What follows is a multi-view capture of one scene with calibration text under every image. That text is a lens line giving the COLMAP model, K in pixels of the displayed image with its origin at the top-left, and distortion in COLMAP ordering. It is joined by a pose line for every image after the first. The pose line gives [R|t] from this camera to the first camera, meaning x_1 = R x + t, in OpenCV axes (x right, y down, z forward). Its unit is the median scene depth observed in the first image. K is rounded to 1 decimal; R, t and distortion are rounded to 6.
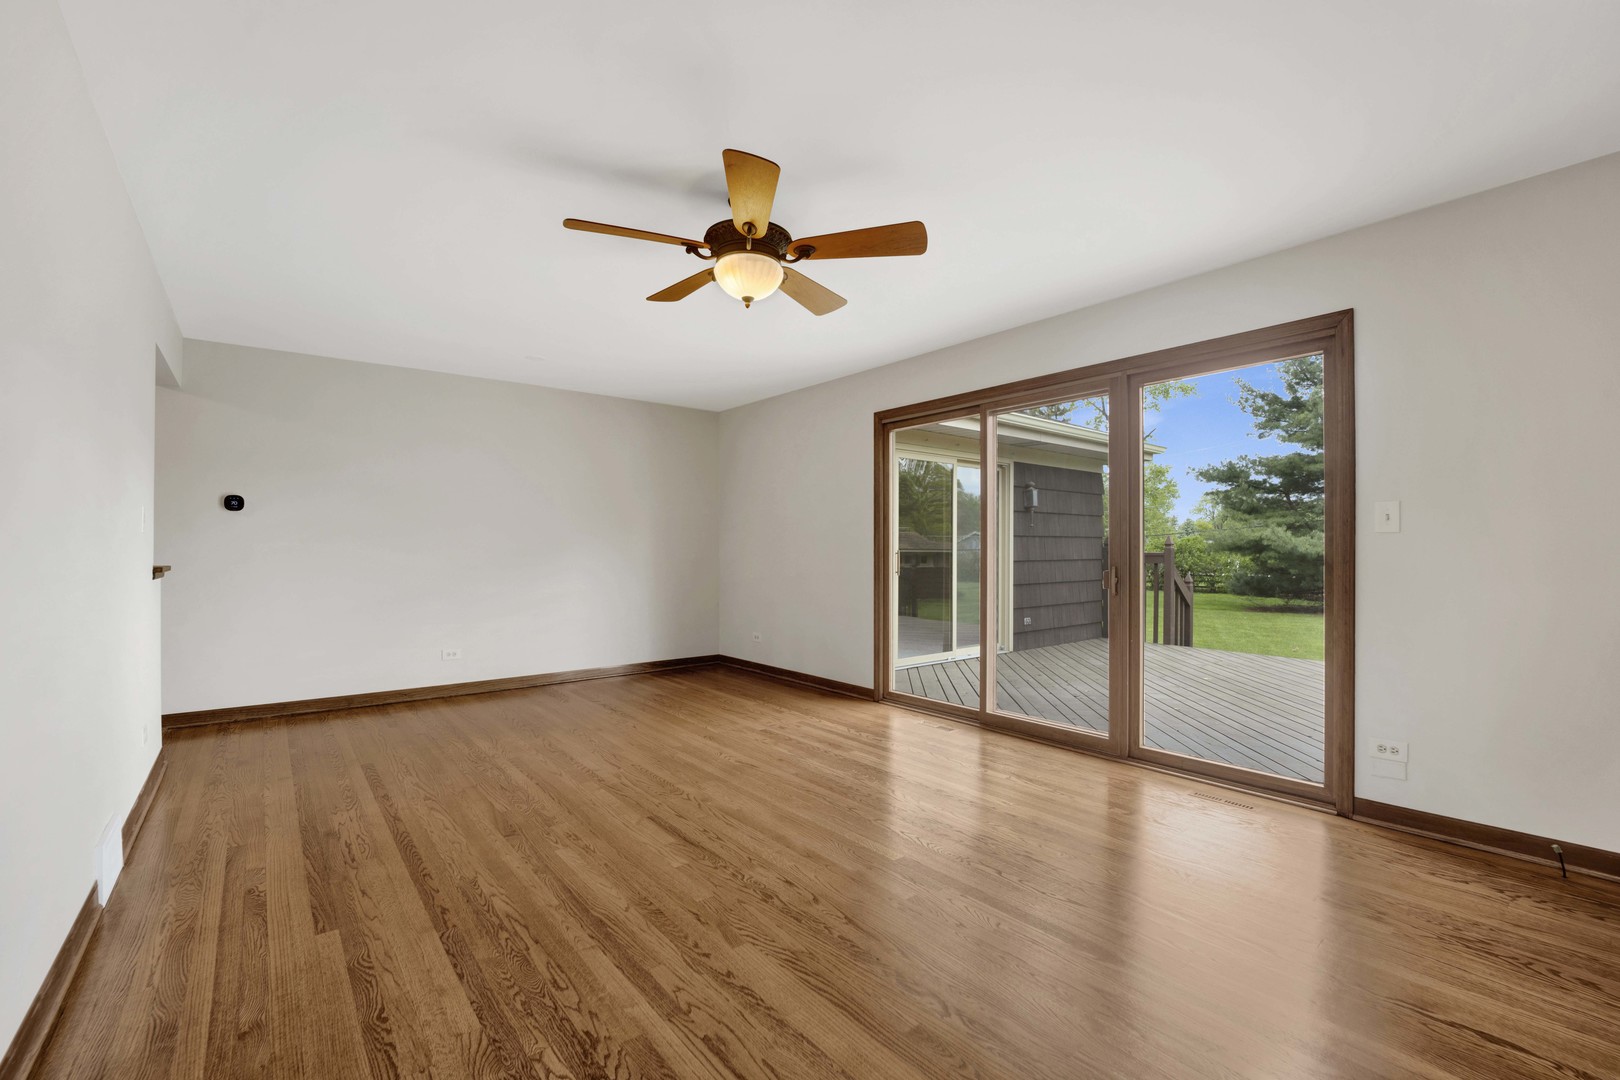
lens RADIAL K [[678.8, 0, 804.0], [0, 678.8, 554.8], [0, 0, 1]] dist [-0.021351, -0.000901]
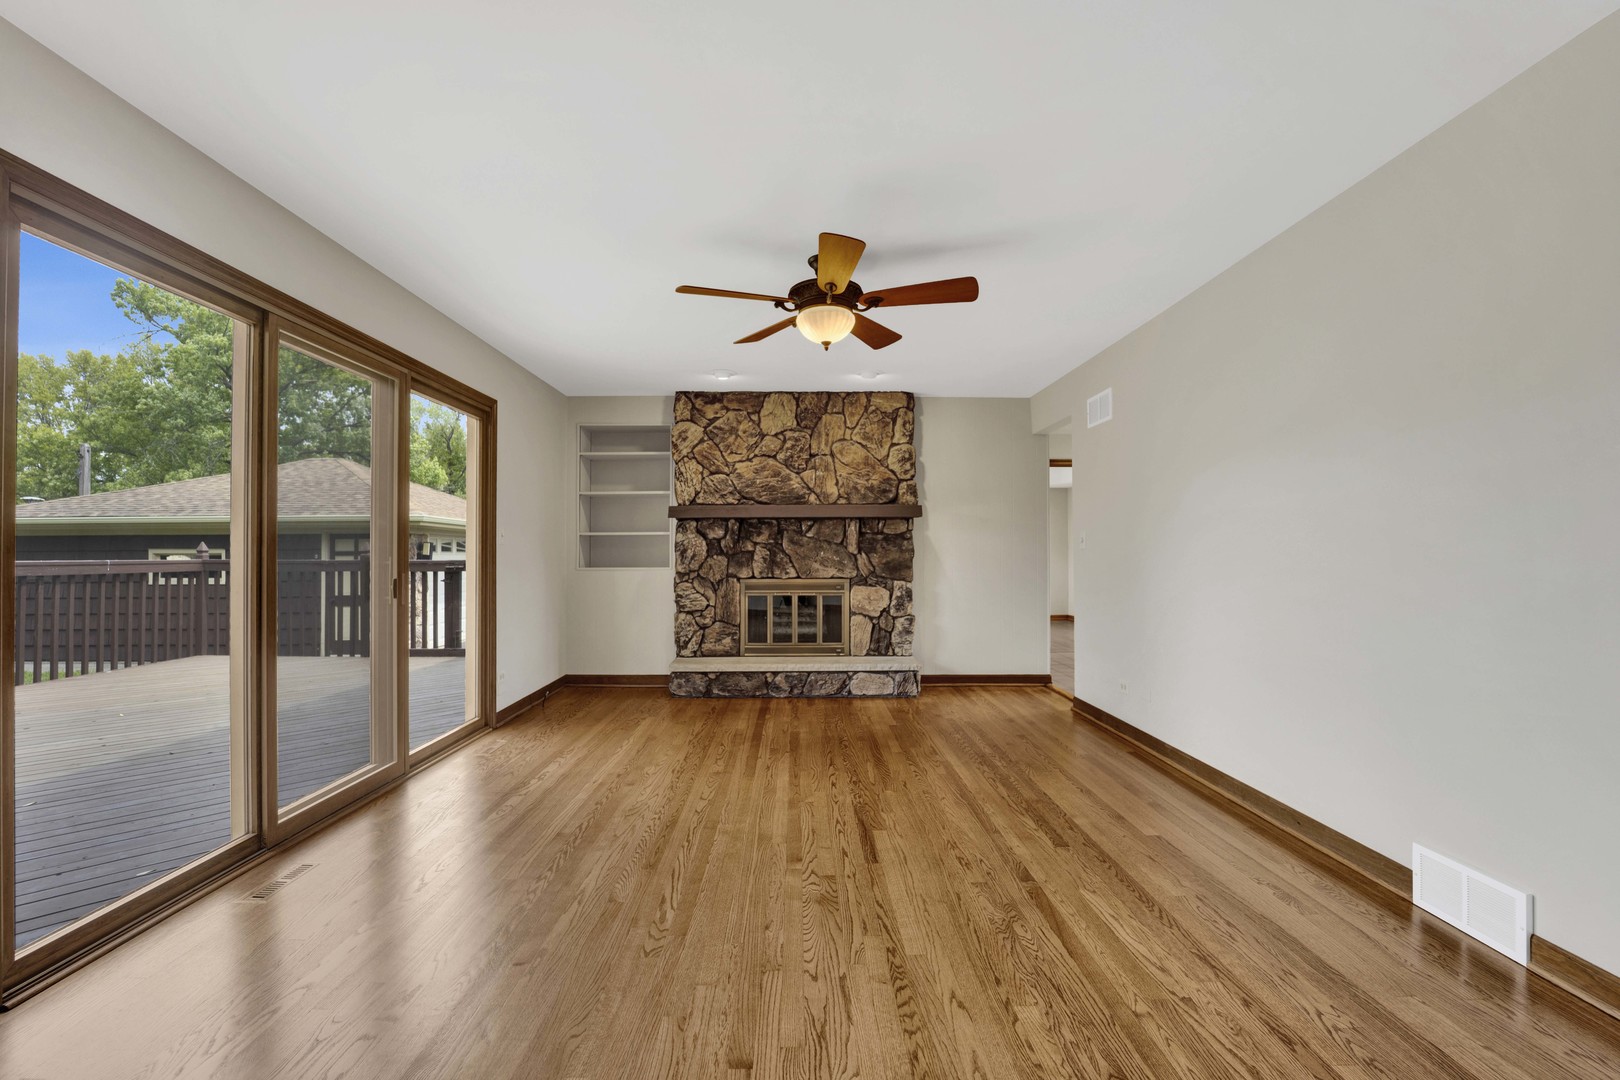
lens RADIAL K [[678.8, 0, 813.5], [0, 678.8, 544.7], [0, 0, 1]] dist [-0.021351, -0.000901]
pose [[-0.793265, 0.008523, 0.608817, -0.580382], [0.008592, 0.999959, -0.002804, -0.014078], [-0.608816, 0.003006, -0.793305, 1.444323]]
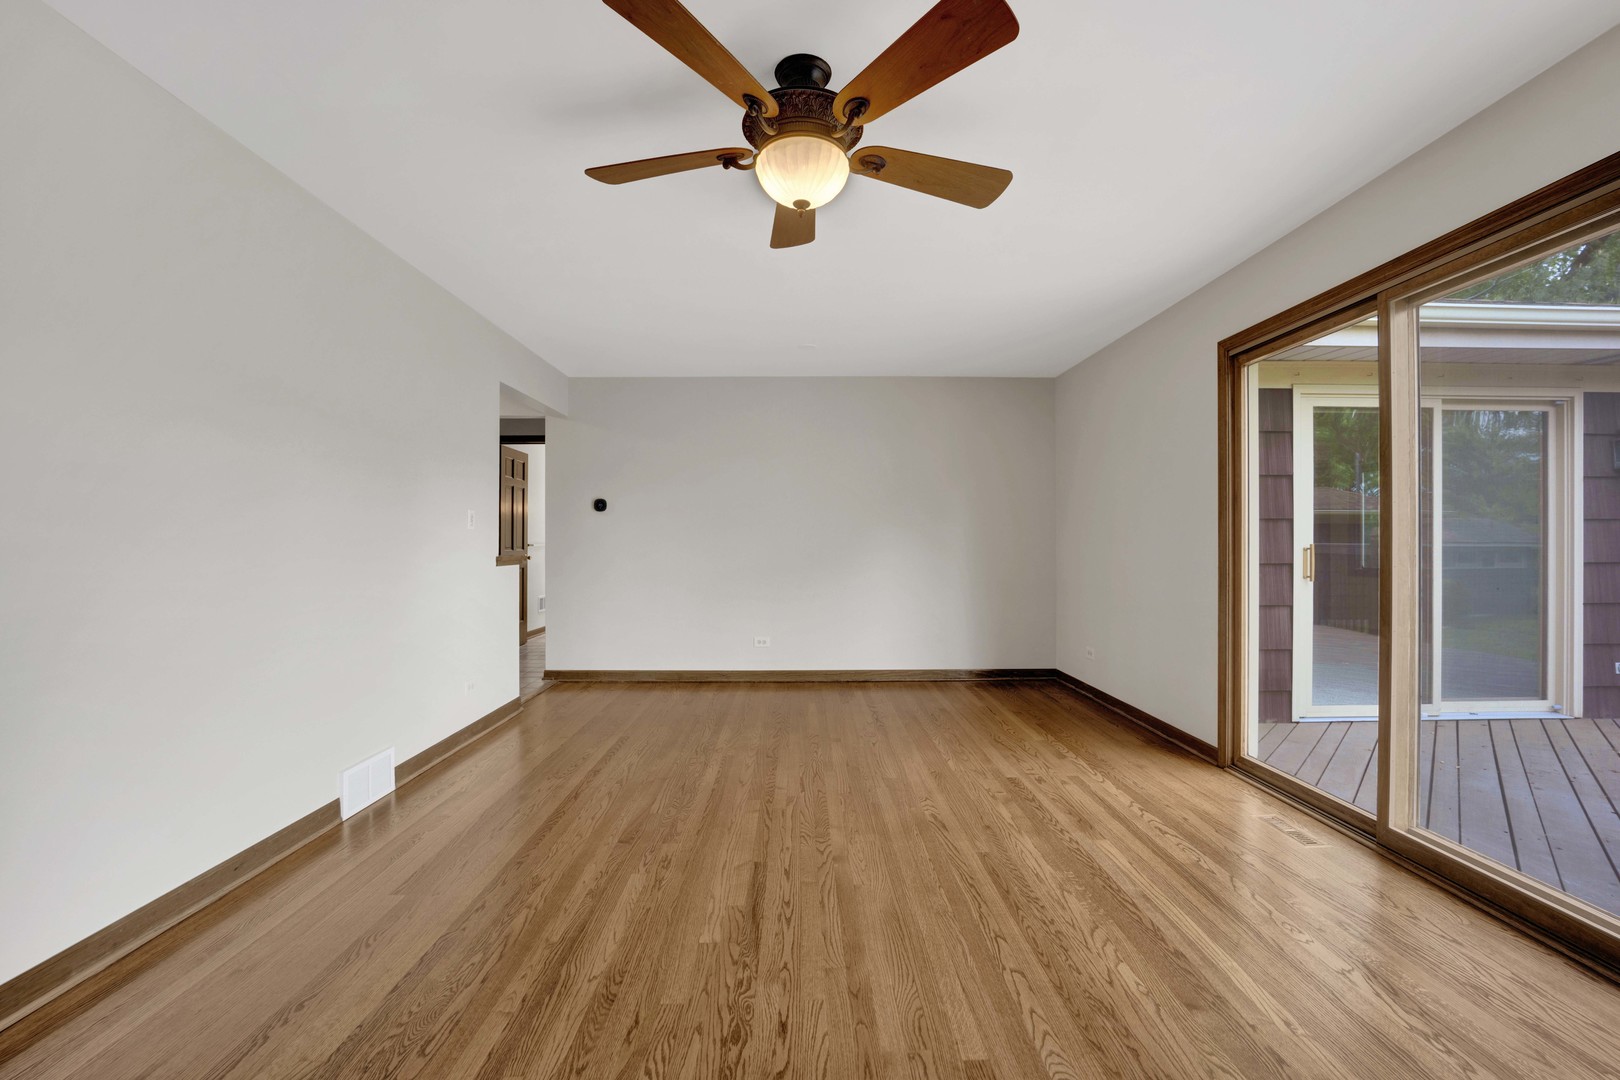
lens RADIAL K [[678.8, 0, 814.3], [0, 678.8, 538.9], [0, 0, 1]] dist [-0.021351, -0.000901]
pose [[0.792825, -0.001885, -0.609447, 0.278821], [-0.006299, 0.999916, -0.011287, -0.001911], [0.609417, 0.012787, 0.792747, 0.314909]]
